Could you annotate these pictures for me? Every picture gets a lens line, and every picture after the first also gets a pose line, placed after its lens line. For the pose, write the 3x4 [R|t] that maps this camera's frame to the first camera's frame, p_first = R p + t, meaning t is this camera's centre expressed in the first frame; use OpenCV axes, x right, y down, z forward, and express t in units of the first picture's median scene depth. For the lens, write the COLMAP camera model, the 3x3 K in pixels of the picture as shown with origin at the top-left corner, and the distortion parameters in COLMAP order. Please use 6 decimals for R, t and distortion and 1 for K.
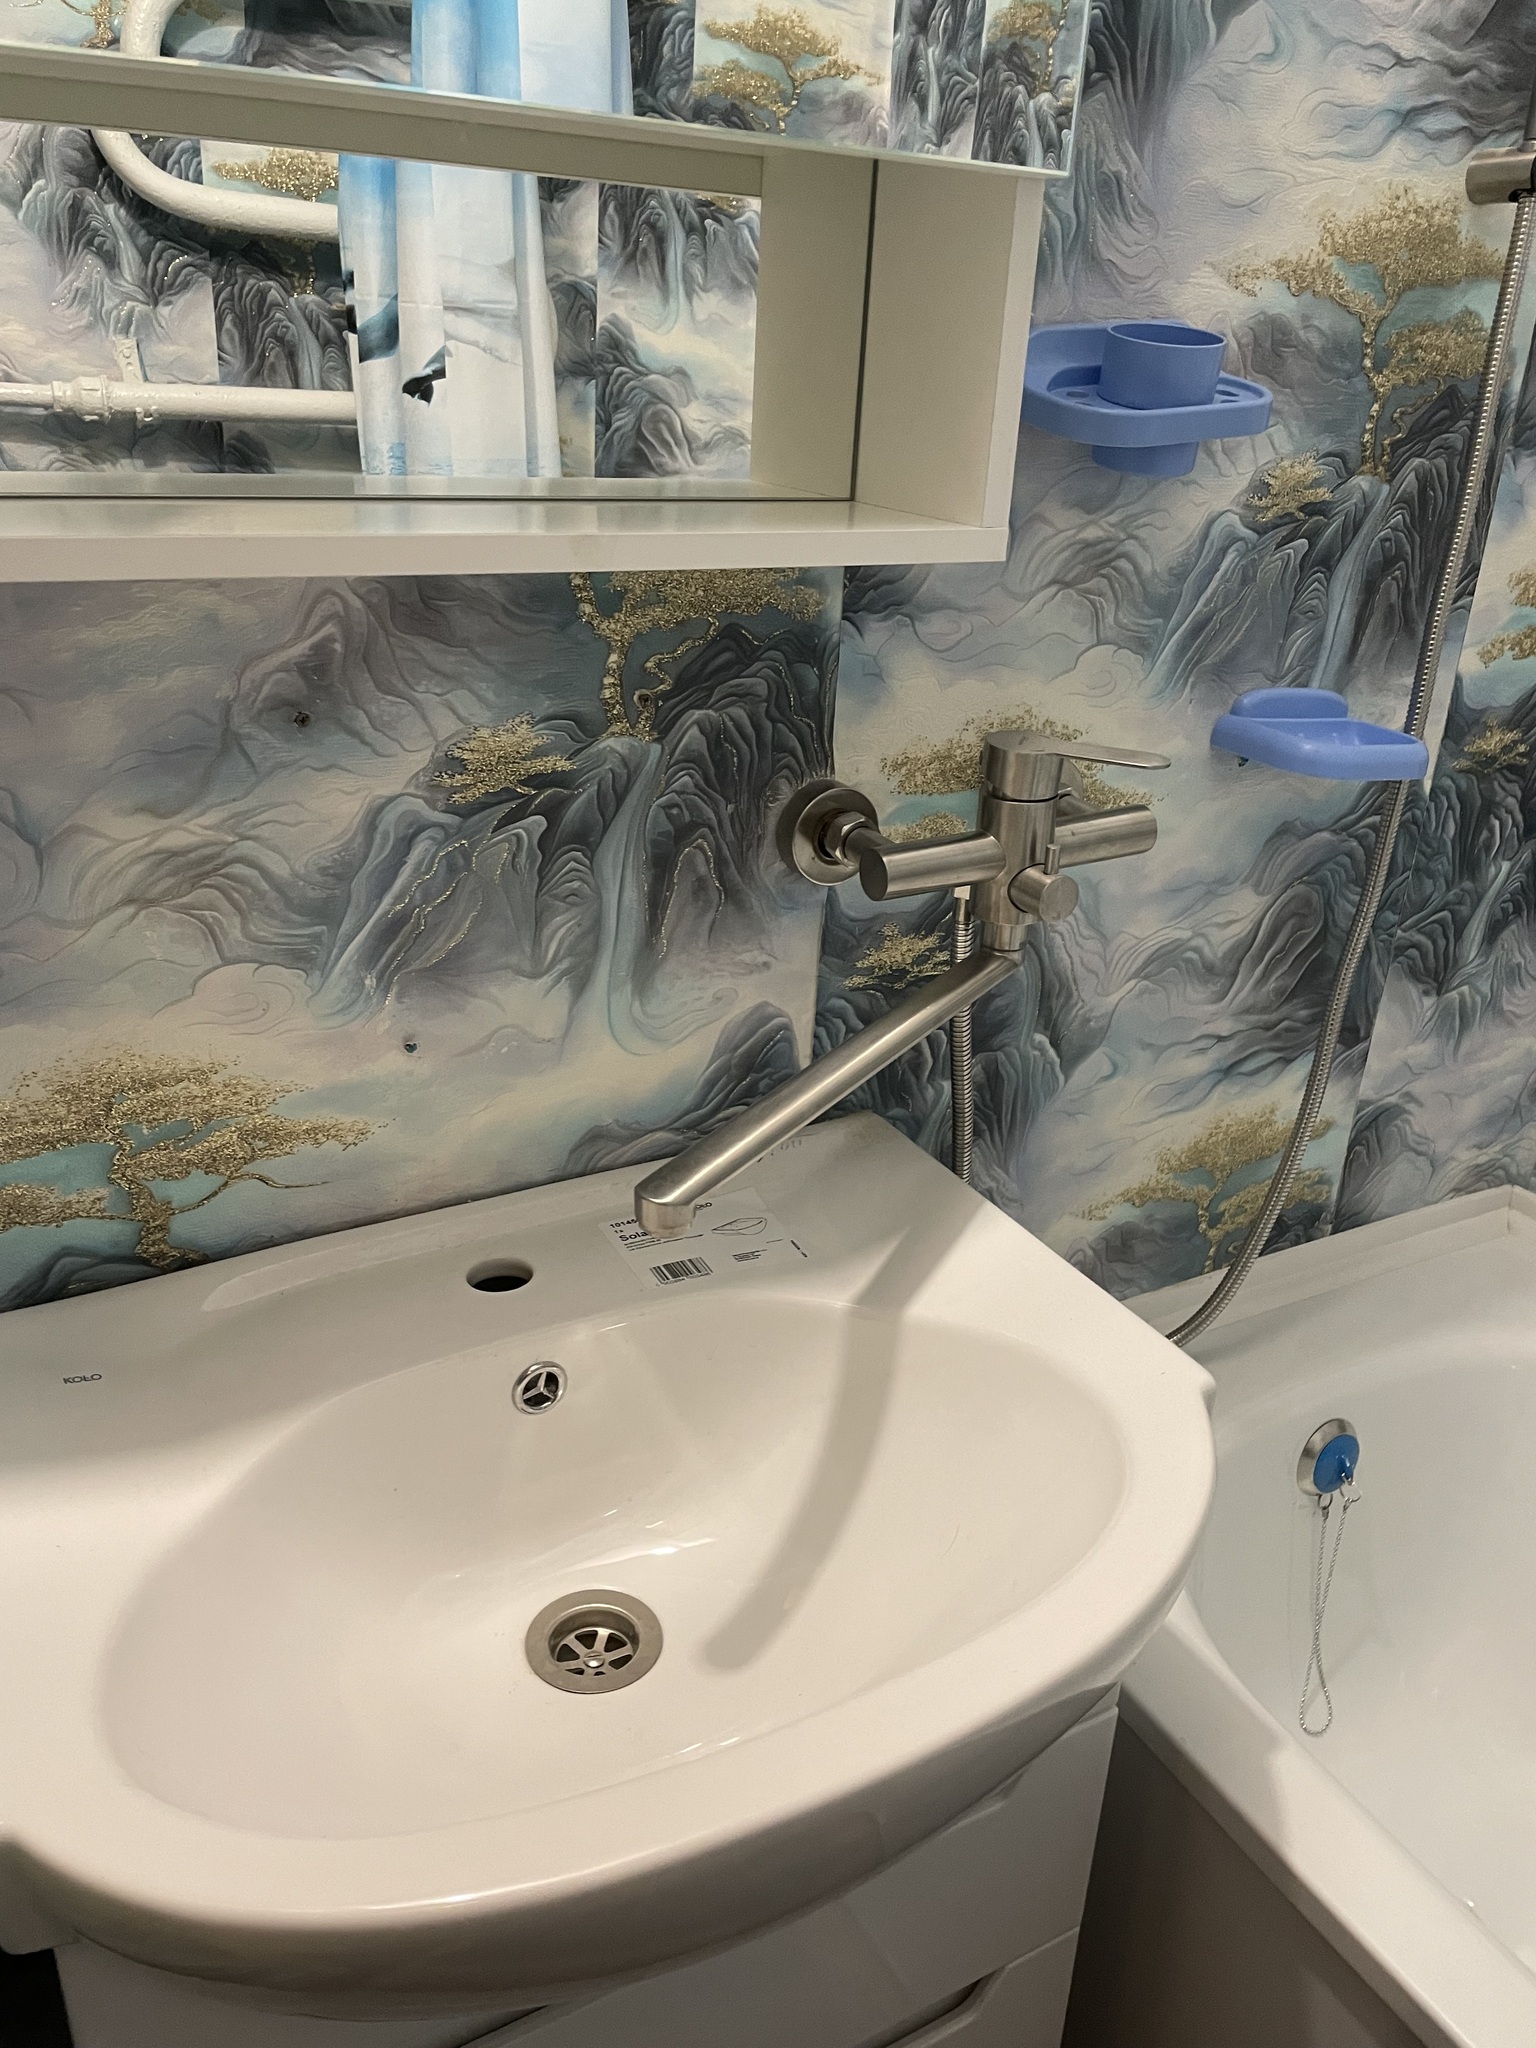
lens RADIAL K [[1568.4, 0, 771.3], [0, 1568.4, 1014.5], [0, 0, 1]] dist [0.092479, -0.131789]
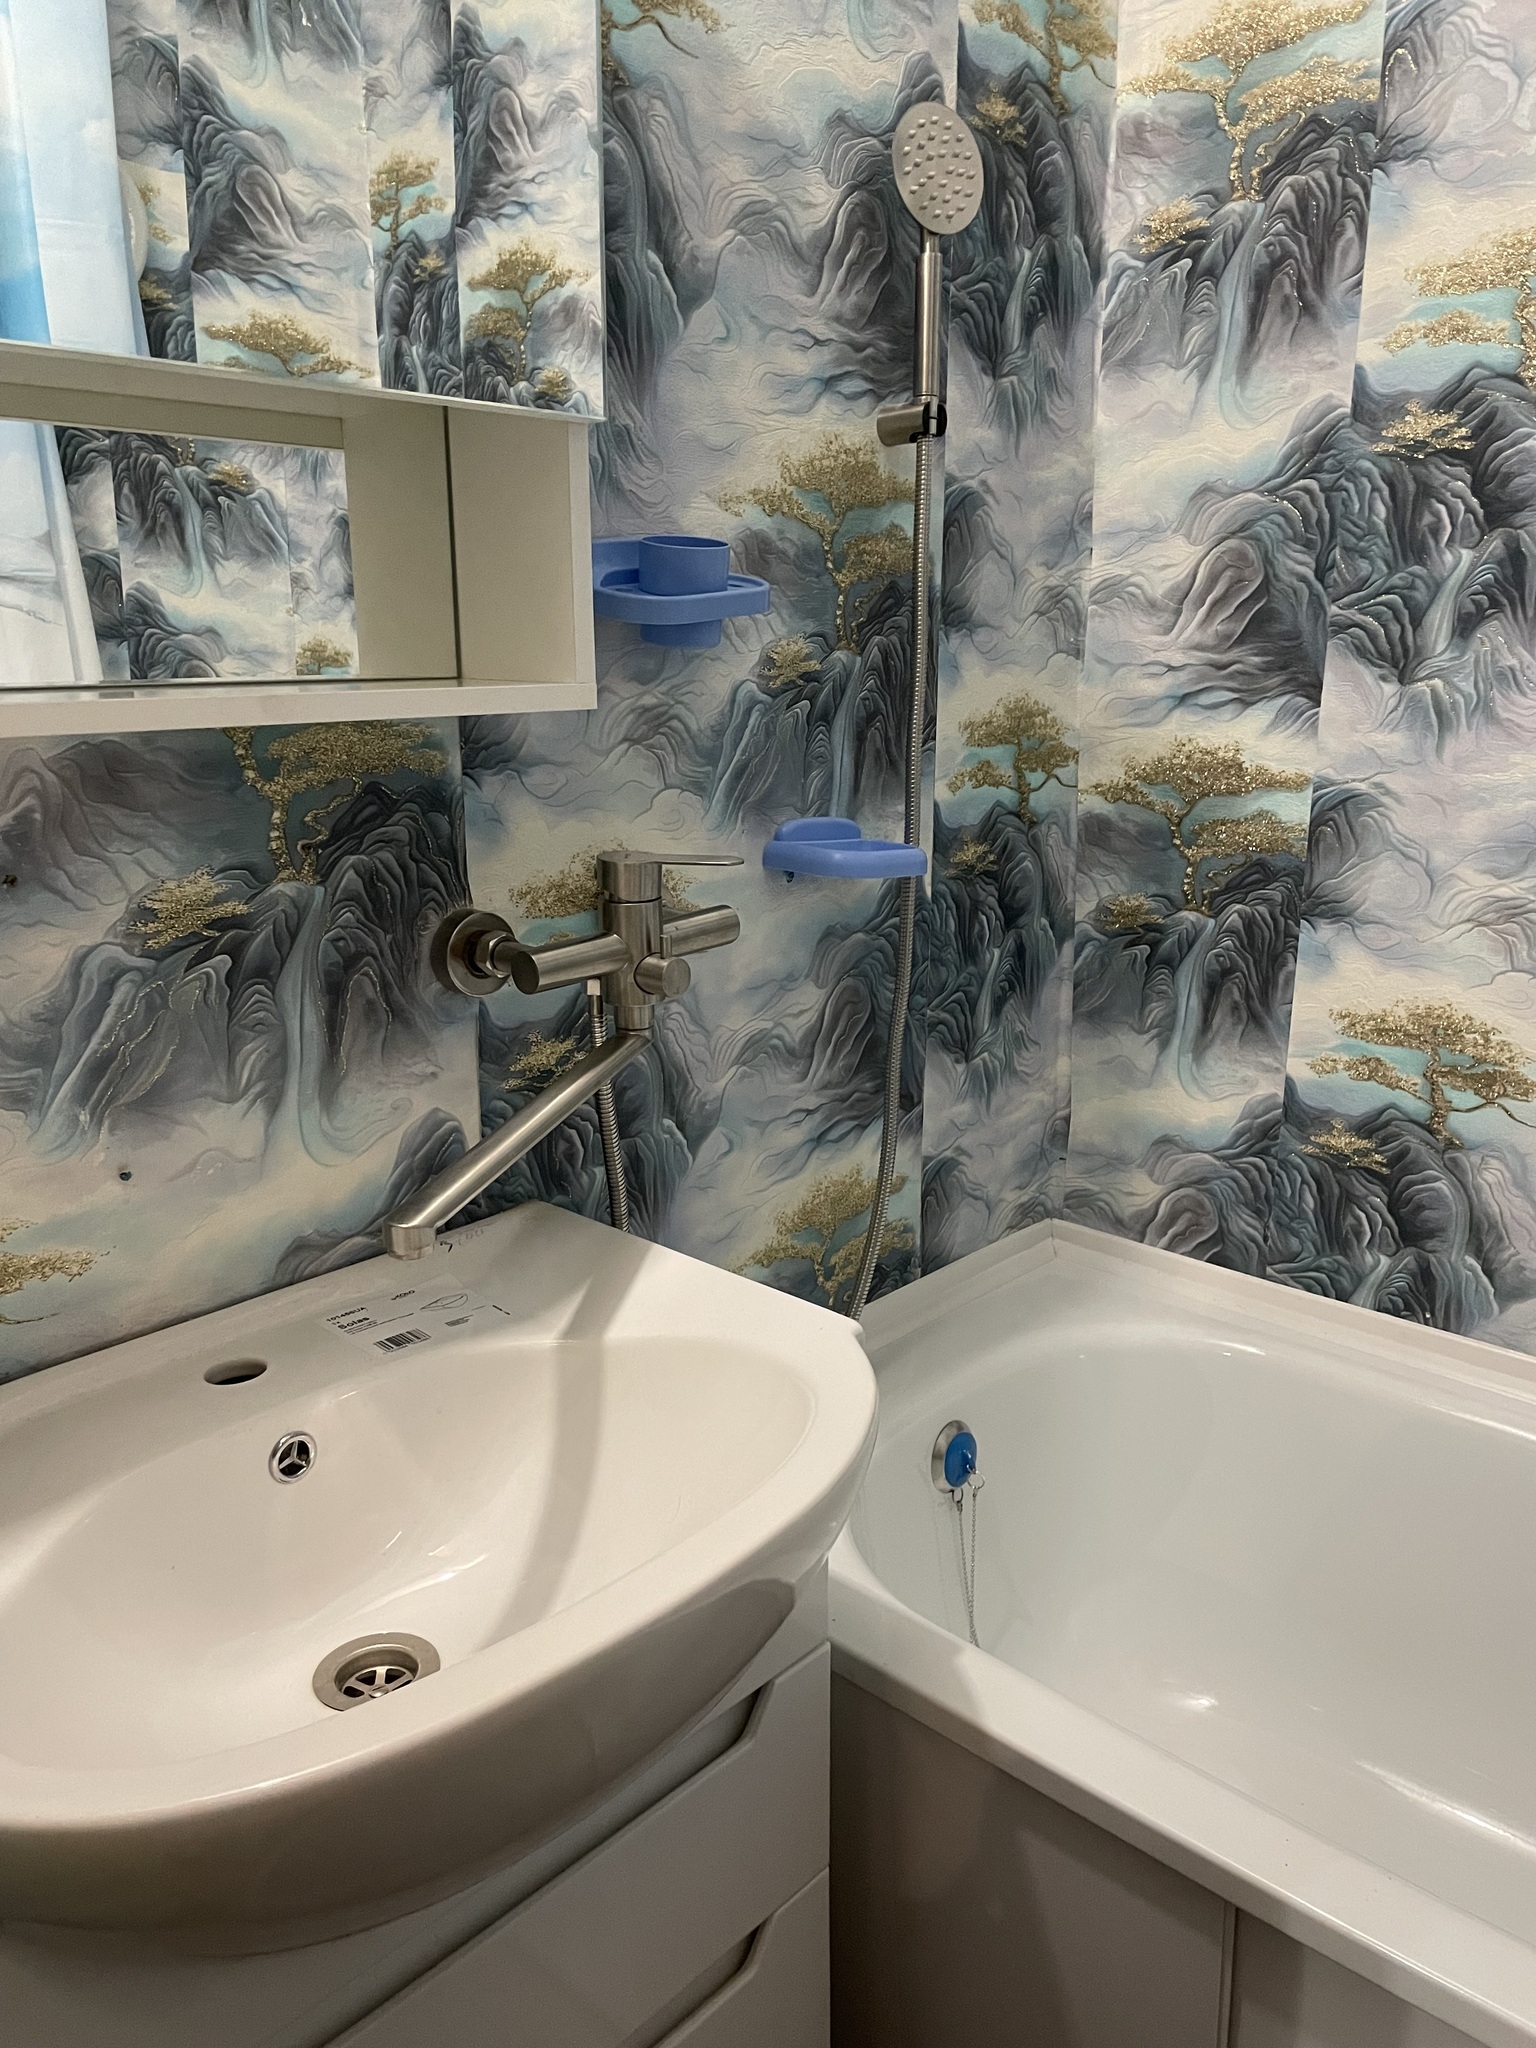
lens RADIAL K [[1554.9, 0, 754.4], [0, 1554.9, 1037.4], [0, 0, 1]] dist [0.090878, -0.125290]
pose [[0.952967, -0.128188, 0.274631, -0.086410], [0.164643, 0.979743, -0.114003, 0.106243], [-0.254454, 0.153857, 0.954768, -0.147824]]
